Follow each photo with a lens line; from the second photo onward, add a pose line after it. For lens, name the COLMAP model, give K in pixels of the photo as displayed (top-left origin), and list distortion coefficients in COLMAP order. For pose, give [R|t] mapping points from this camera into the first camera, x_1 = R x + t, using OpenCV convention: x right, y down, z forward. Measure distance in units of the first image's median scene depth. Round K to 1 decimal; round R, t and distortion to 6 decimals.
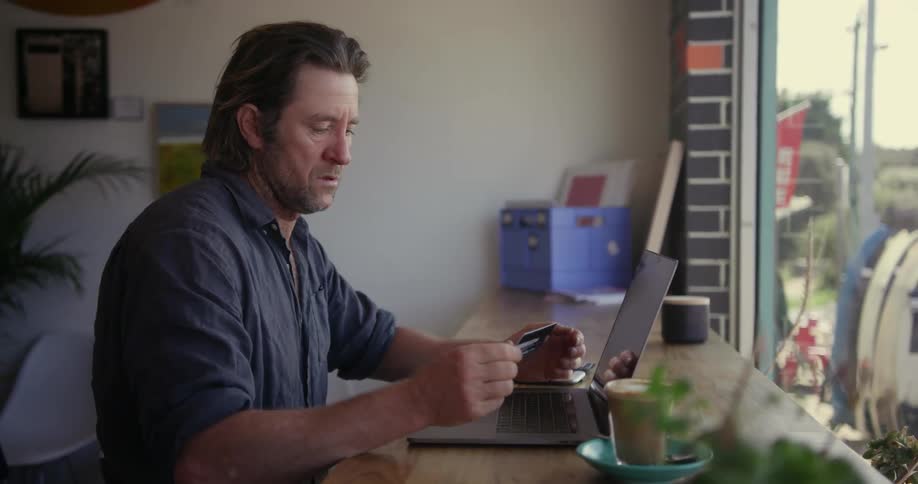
lens RADIAL K [[1003.8, 0, 459.0], [0, 1003.8, 242.0], [0, 0, 1]] dist [0.042126, 0.014055]
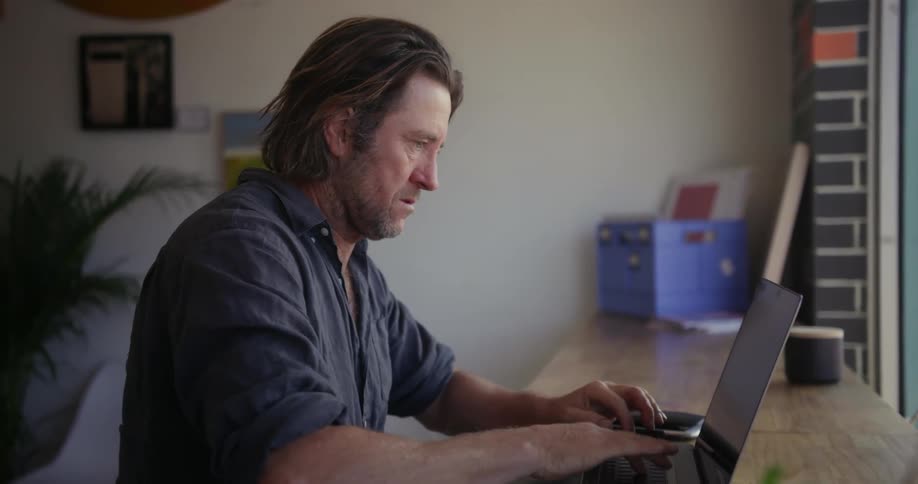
lens RADIAL K [[1064.2, 0, 459.0], [0, 1064.2, 242.0], [0, 0, 1]] dist [0.052607, 0.055913]
pose [[0.995313, -0.005928, -0.096526, 0.011873], [0.004411, 0.999864, -0.015917, -0.002483], [0.096608, 0.015416, 0.995203, 0.056249]]
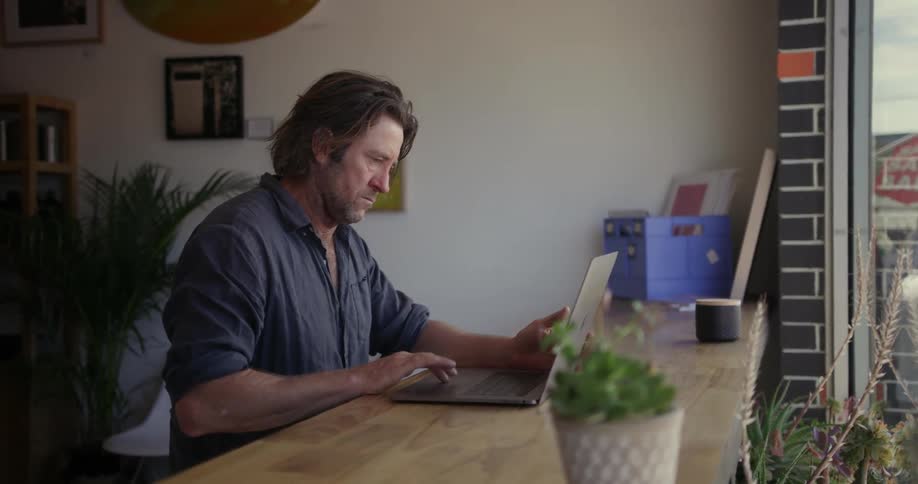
lens RADIAL K [[1064.2, 0, 459.0], [0, 1064.2, 242.0], [0, 0, 1]] dist [0.052607, 0.055913]
pose [[0.984892, -0.004394, -0.173114, 0.092793], [0.001754, 0.999880, -0.015402, 0.007702], [0.173161, 0.014866, 0.984781, -0.097056]]
